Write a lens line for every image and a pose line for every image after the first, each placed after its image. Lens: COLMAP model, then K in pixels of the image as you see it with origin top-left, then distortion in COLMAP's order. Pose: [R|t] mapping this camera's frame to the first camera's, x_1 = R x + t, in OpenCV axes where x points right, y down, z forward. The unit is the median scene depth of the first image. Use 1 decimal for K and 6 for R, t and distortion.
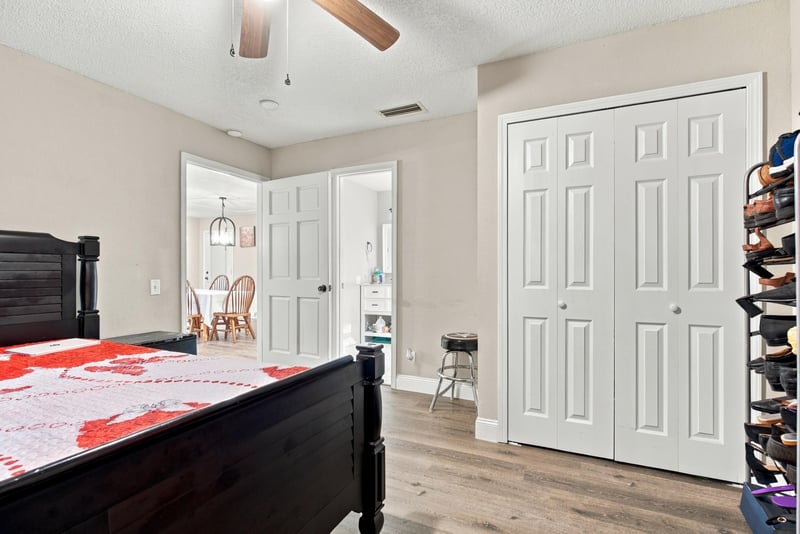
lens RADIAL K [[383.1, 0, 399.5], [0, 383.1, 271.0], [0, 0, 1]] dist [-0.005547, 0.000884]
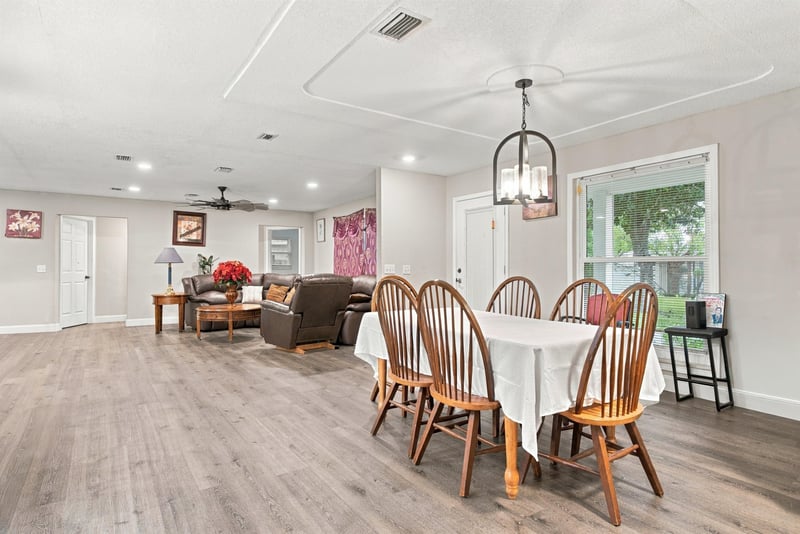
lens RADIAL K [[442.3, 0, 402.1], [0, 442.3, 263.3], [0, 0, 1]] dist [-0.016135, 0.005053]
pose [[0.864613, -0.006433, -0.502398, -0.342848], [0.000947, 0.999937, -0.011174, 0.000821], [0.502438, 0.009186, 0.864564, 0.542541]]
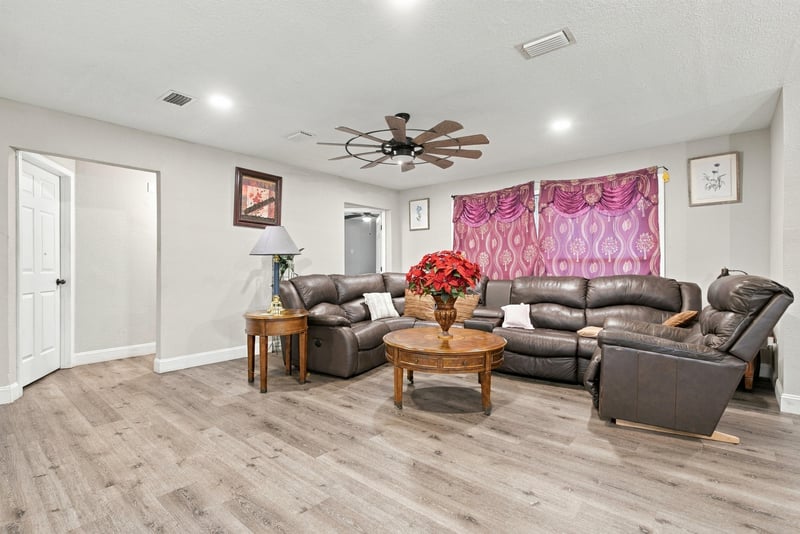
lens RADIAL K [[383.1, 0, 401.7], [0, 383.1, 265.8], [0, 0, 1]] dist [-0.005547, 0.000884]
pose [[0.965053, -0.000163, -0.262054, -1.108004], [-0.000396, 0.999998, -0.002080, 0.003237], [0.262053, 0.002111, 0.965051, 0.755374]]
